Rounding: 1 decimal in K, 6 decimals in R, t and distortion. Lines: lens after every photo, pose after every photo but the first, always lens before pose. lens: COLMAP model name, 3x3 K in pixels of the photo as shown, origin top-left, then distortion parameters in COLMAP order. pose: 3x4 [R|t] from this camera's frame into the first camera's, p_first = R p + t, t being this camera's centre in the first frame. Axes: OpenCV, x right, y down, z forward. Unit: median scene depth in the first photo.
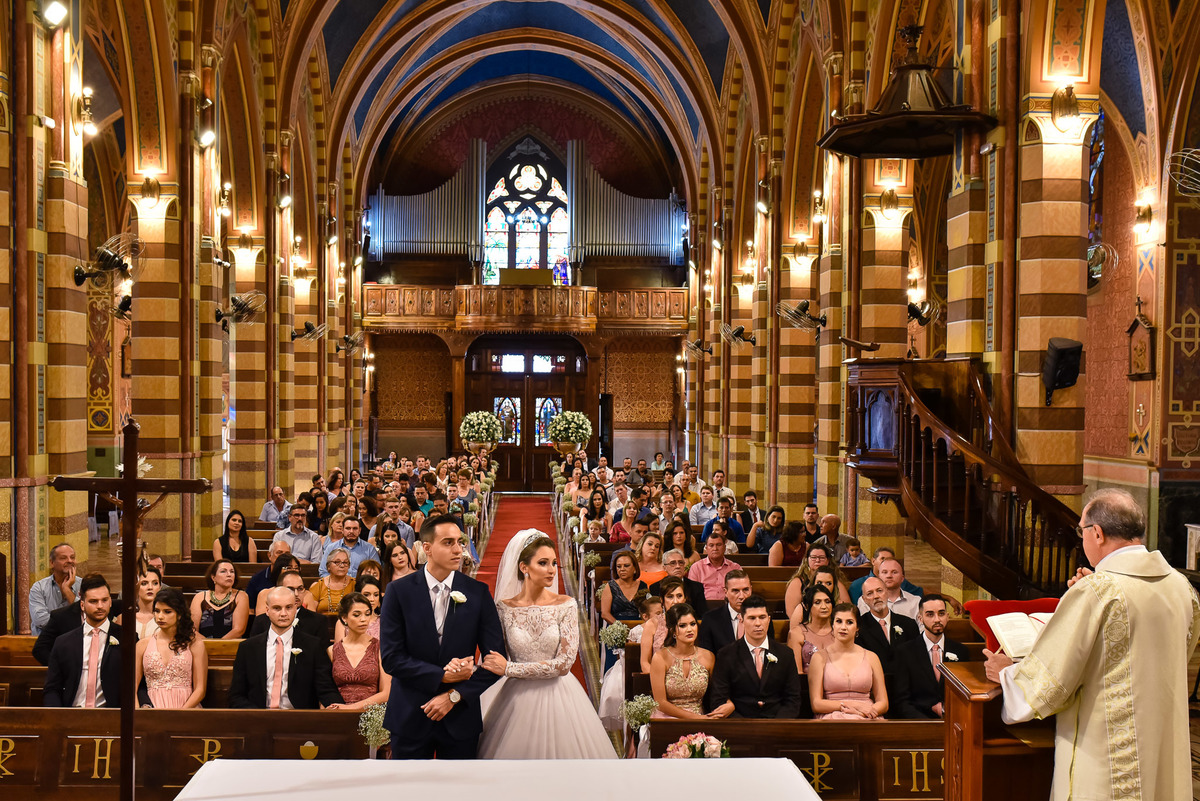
lens RADIAL K [[1212.7, 0, 600.0], [0, 1212.7, 400.5], [0, 0, 1]] dist [-0.074051, 0.115444]
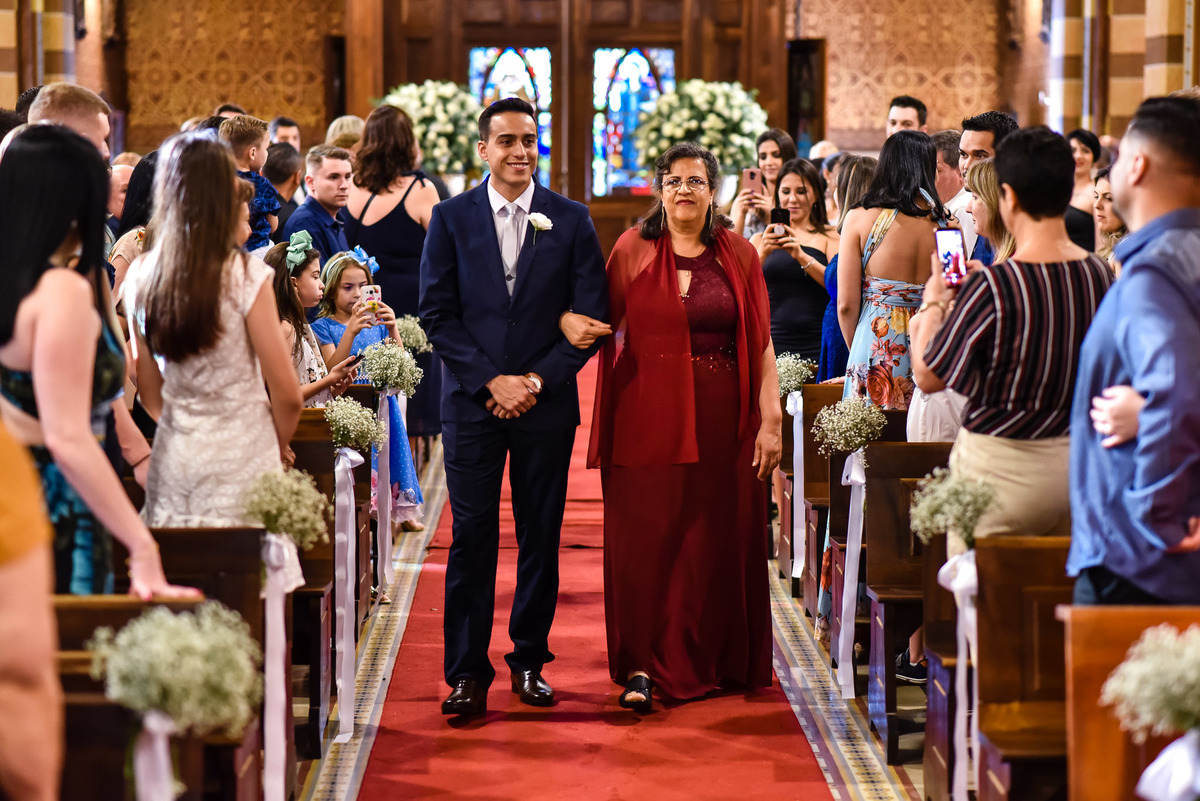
lens RADIAL K [[3004.9, 0, 594.2], [0, 3004.9, 366.1], [0, 0, 1]] dist [0.054943, 0.109408]
pose [[0.998907, -0.002055, -0.046704, -0.015799], [0.005449, 0.997341, 0.072668, 0.026046], [0.046431, -0.072843, 0.996262, 0.181140]]
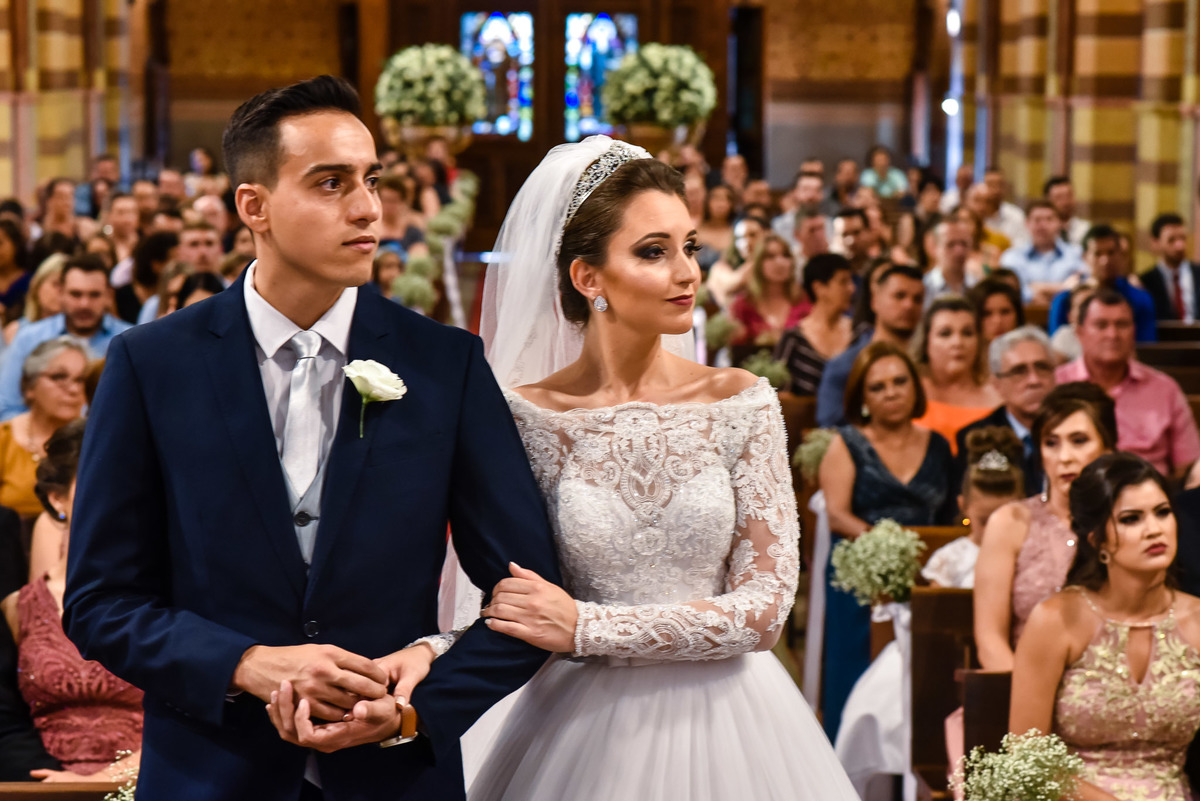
lens RADIAL K [[2910.1, 0, 600.0], [0, 2910.1, 400.5], [0, 0, 1]] dist [0.093020, 0.367454]
pose [[0.999214, -0.000716, -0.039631, -0.006068], [0.005286, 0.993314, 0.115325, 0.013695], [0.039283, -0.115444, 0.992537, 0.053578]]
